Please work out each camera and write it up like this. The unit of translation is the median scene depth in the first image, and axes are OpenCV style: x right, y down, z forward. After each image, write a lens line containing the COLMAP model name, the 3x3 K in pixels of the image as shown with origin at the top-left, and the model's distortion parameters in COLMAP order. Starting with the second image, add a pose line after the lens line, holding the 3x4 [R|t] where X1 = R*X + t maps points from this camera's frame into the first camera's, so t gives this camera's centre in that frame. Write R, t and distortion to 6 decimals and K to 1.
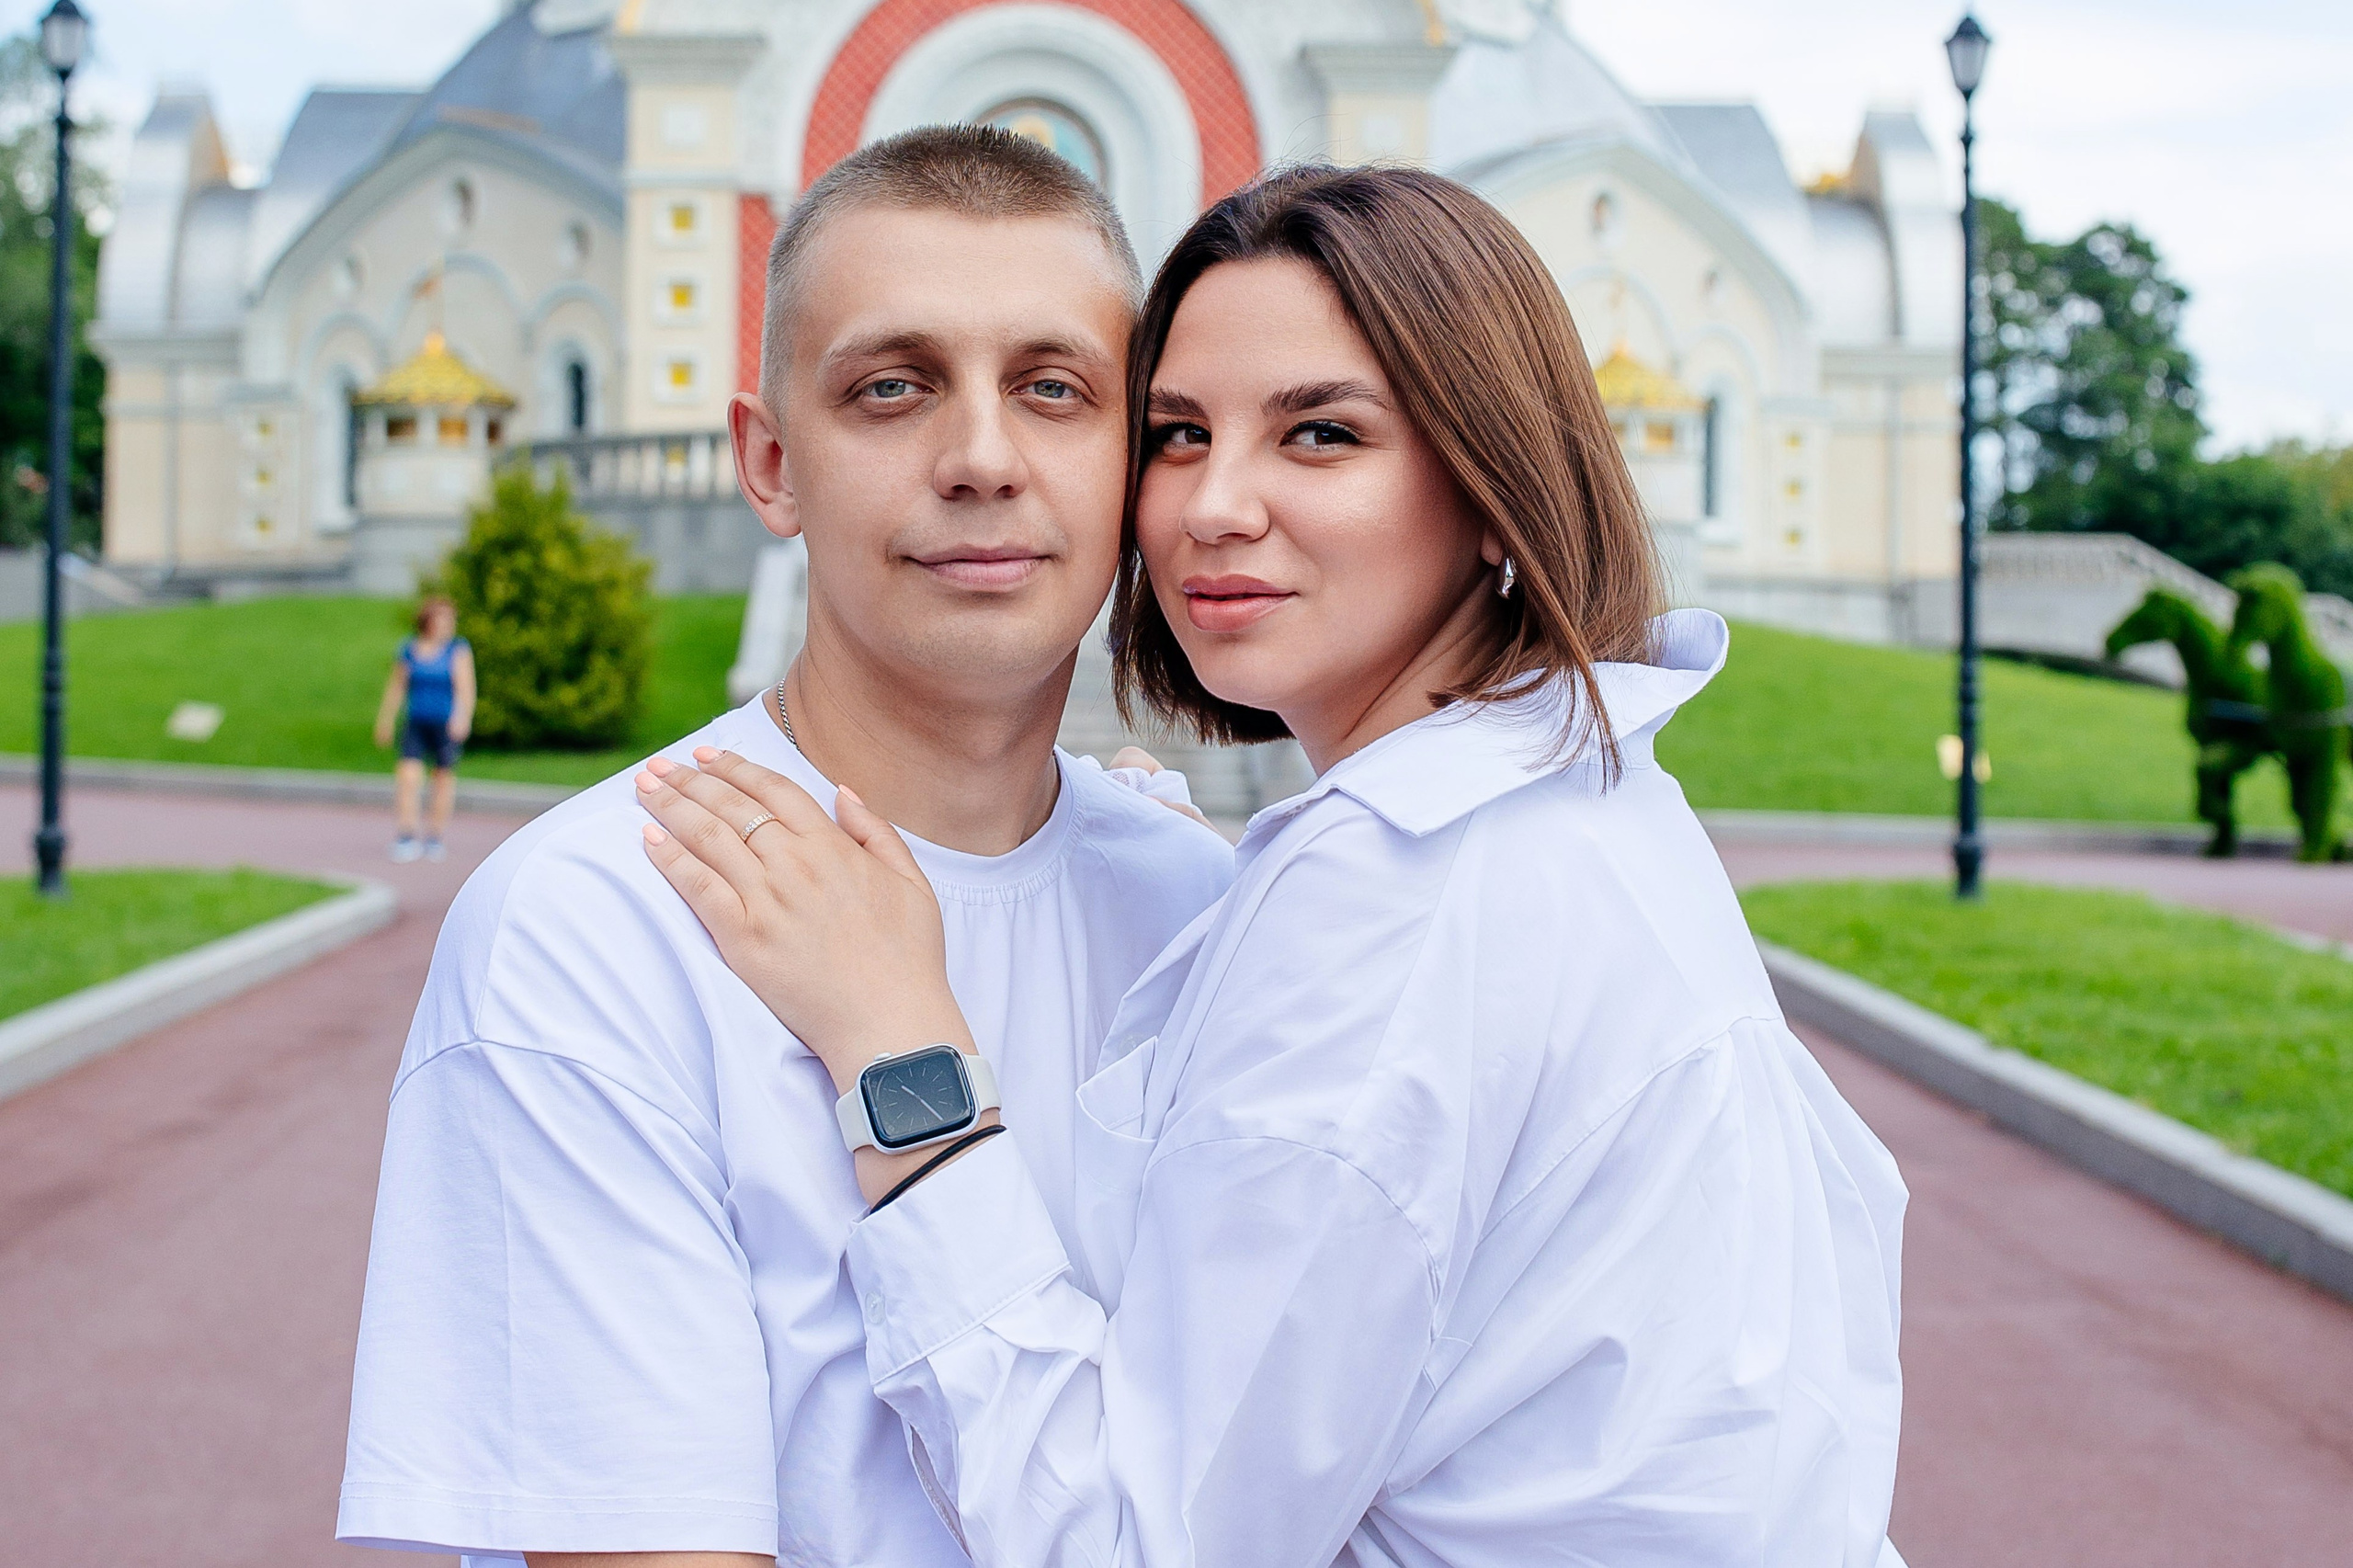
lens RADIAL K [[3571.0, 0, 1072.2], [0, 3571.0, 533.4], [0, 0, 1]] dist [-0.027967, -0.067246]
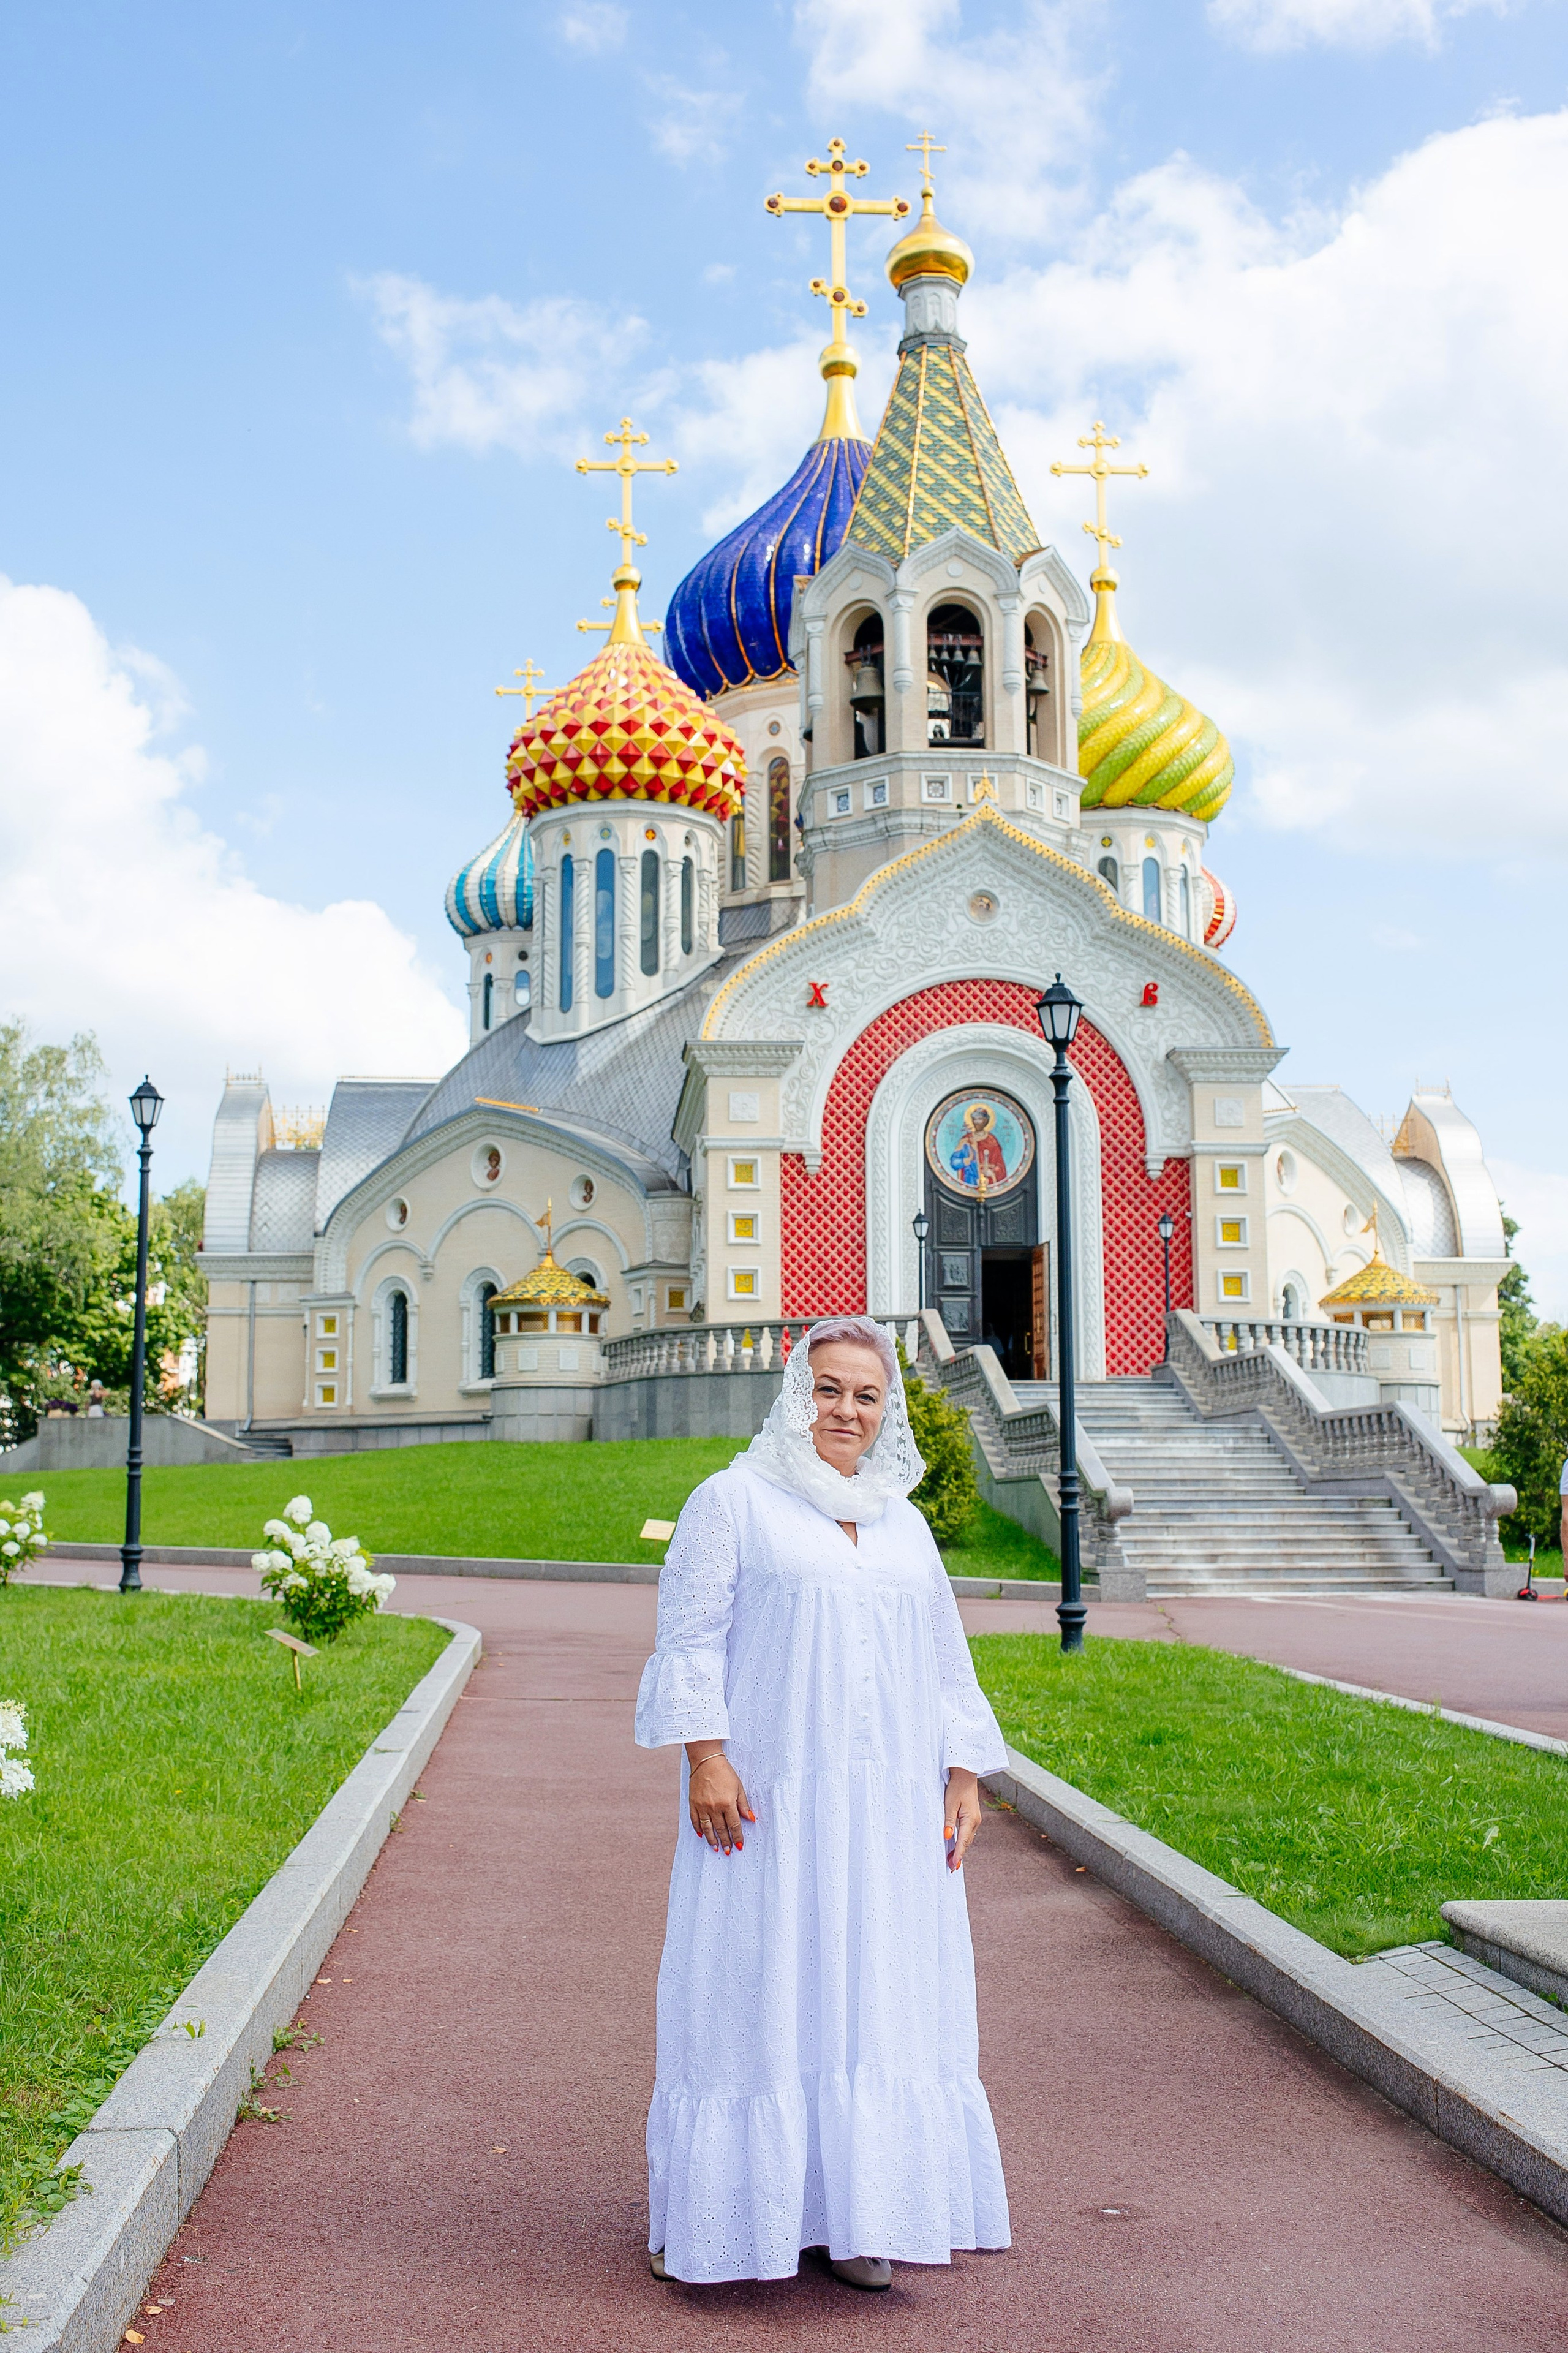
lens RADIAL K [[2486.5, 0, 807.9], [0, 2486.5, 1142.1], [0, 0, 1]] dist [-0.031934, -0.023779]
pose [[0.998361, -0.002022, 0.057196, -0.135526], [0.007918, 0.994645, -0.103044, 0.001795], [-0.056681, 0.103328, 0.993031, 0.018736]]
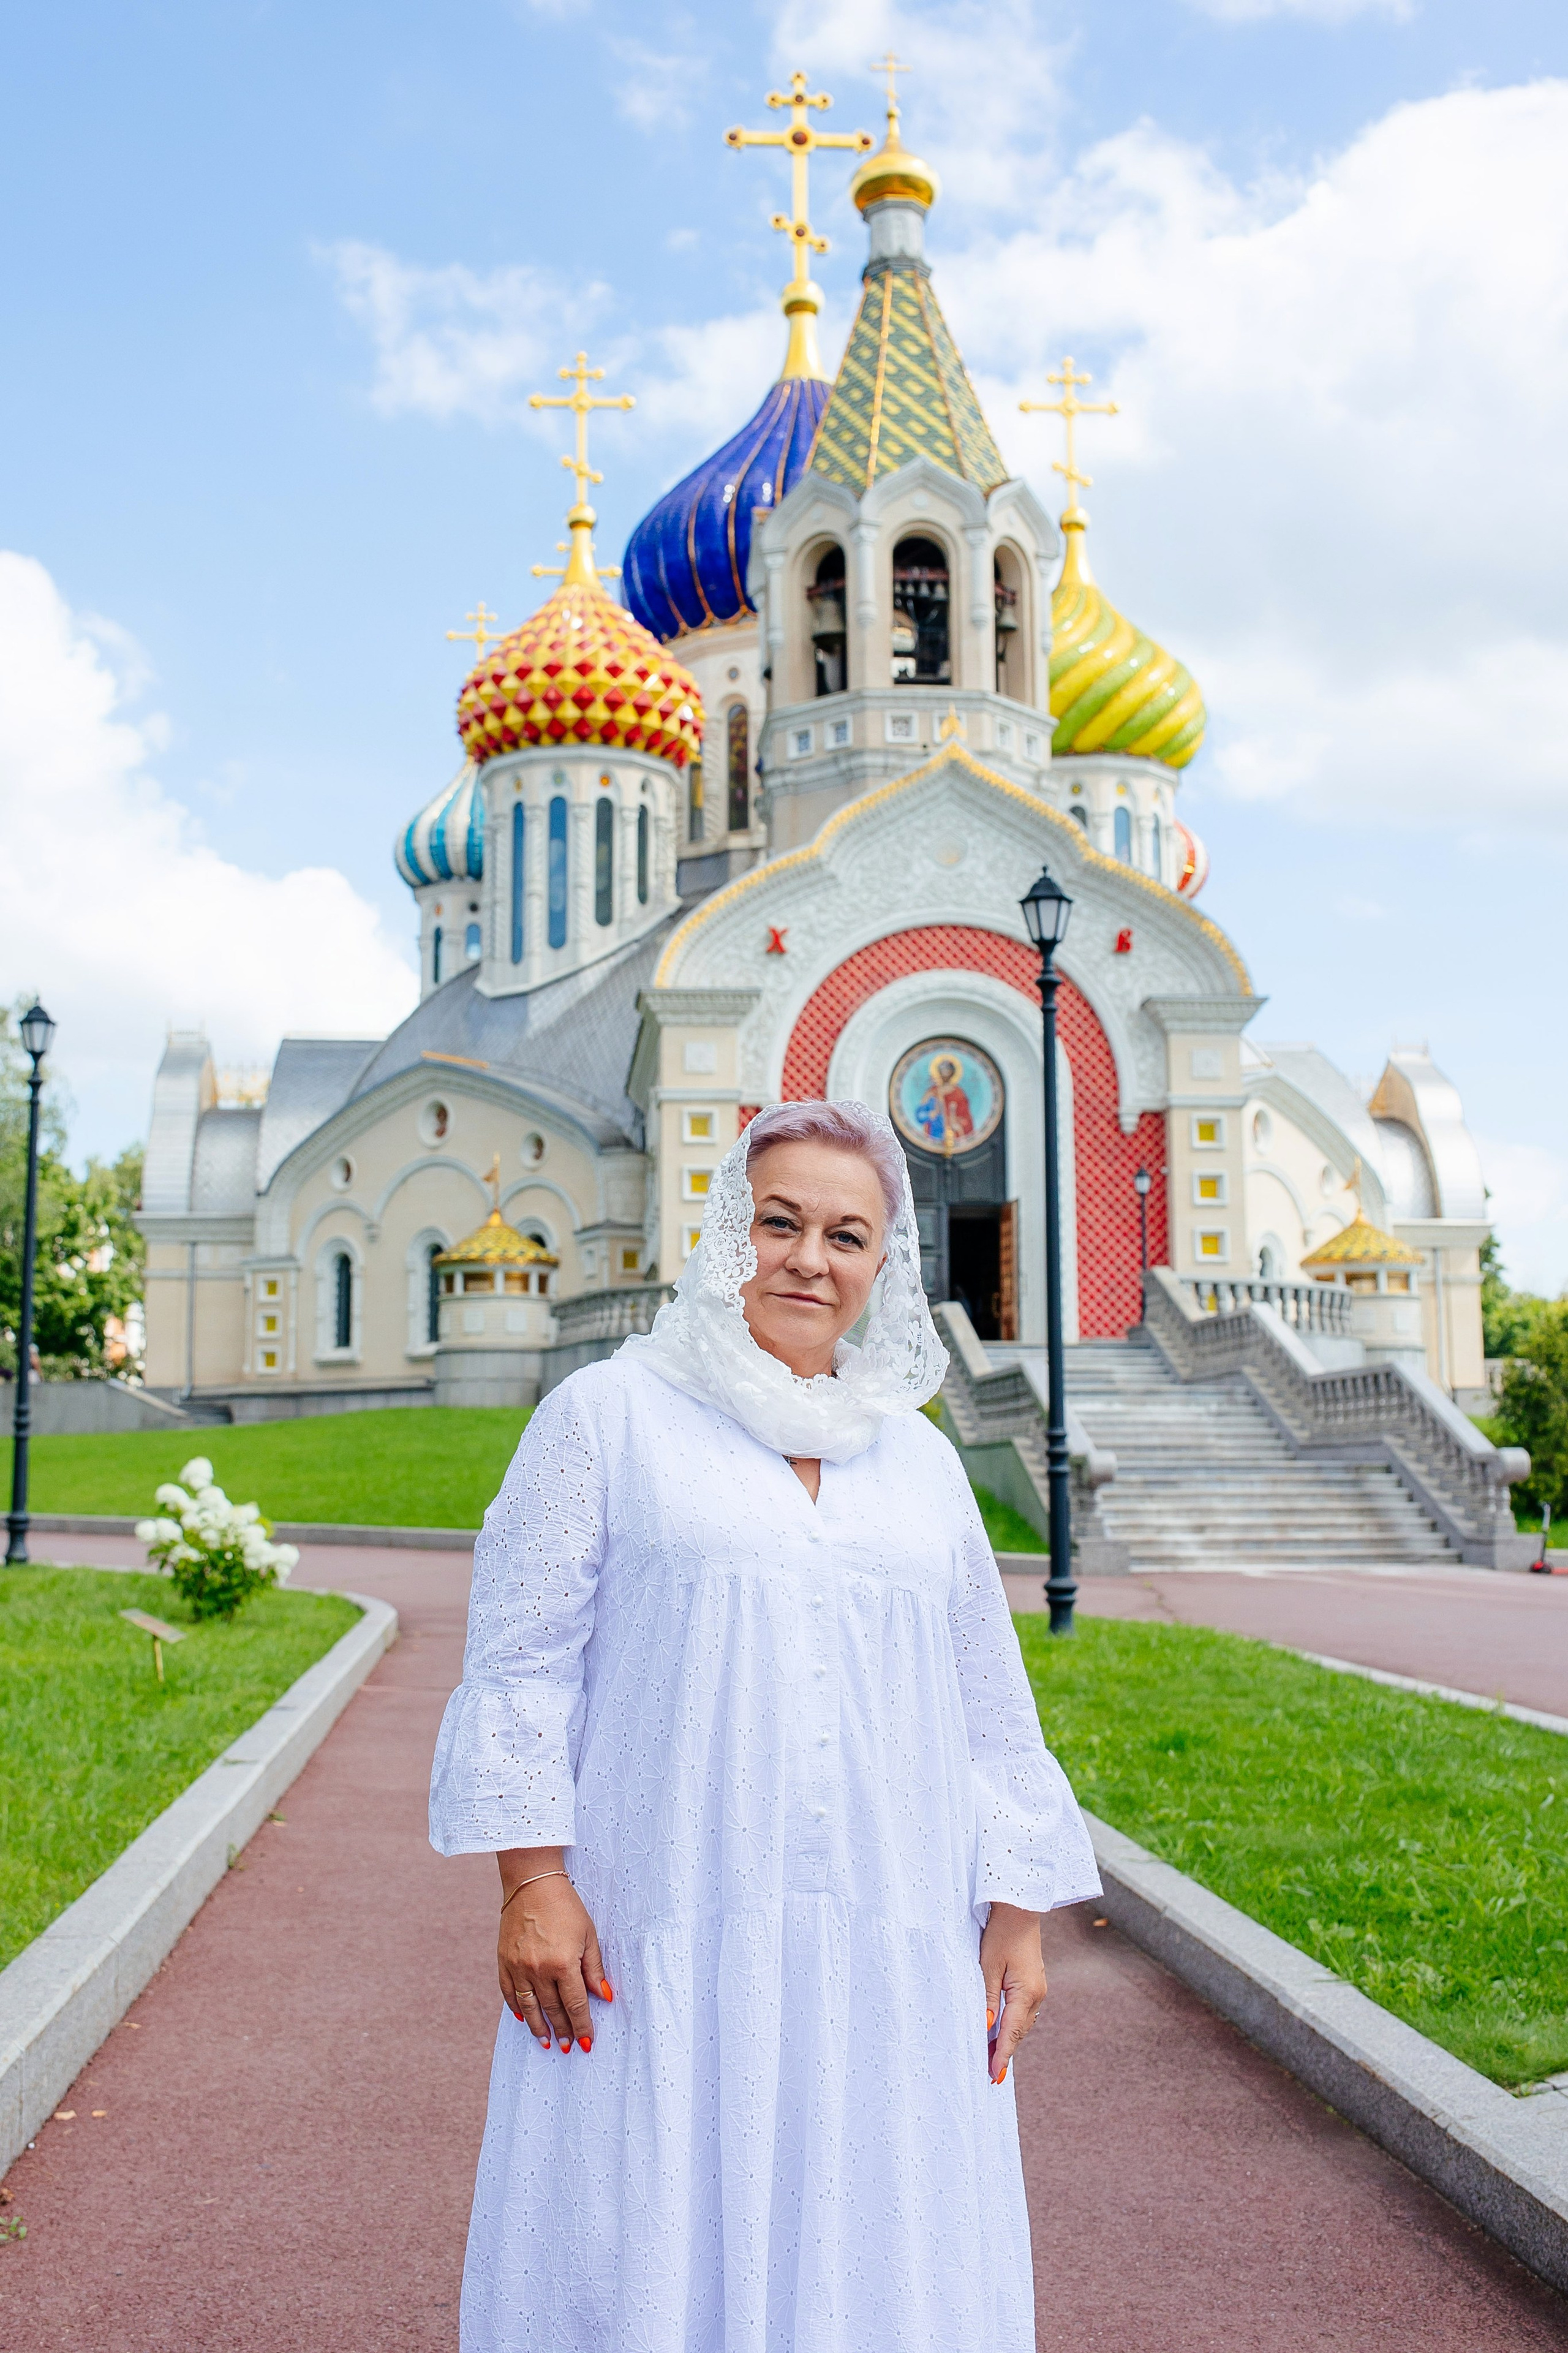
lens RADIAL K [[2511.7, 0, 784.4], [0, 2511.7, 1097.4], [0, 0, 1]] dist [-0.034279, -0.015625]
pose [[0.997990, -0.000503, 0.063374, -0.132829], [0.007354, 0.994133, -0.107917, 0.004195], [-0.062948, 0.108166, 0.992138, 0.051617]]
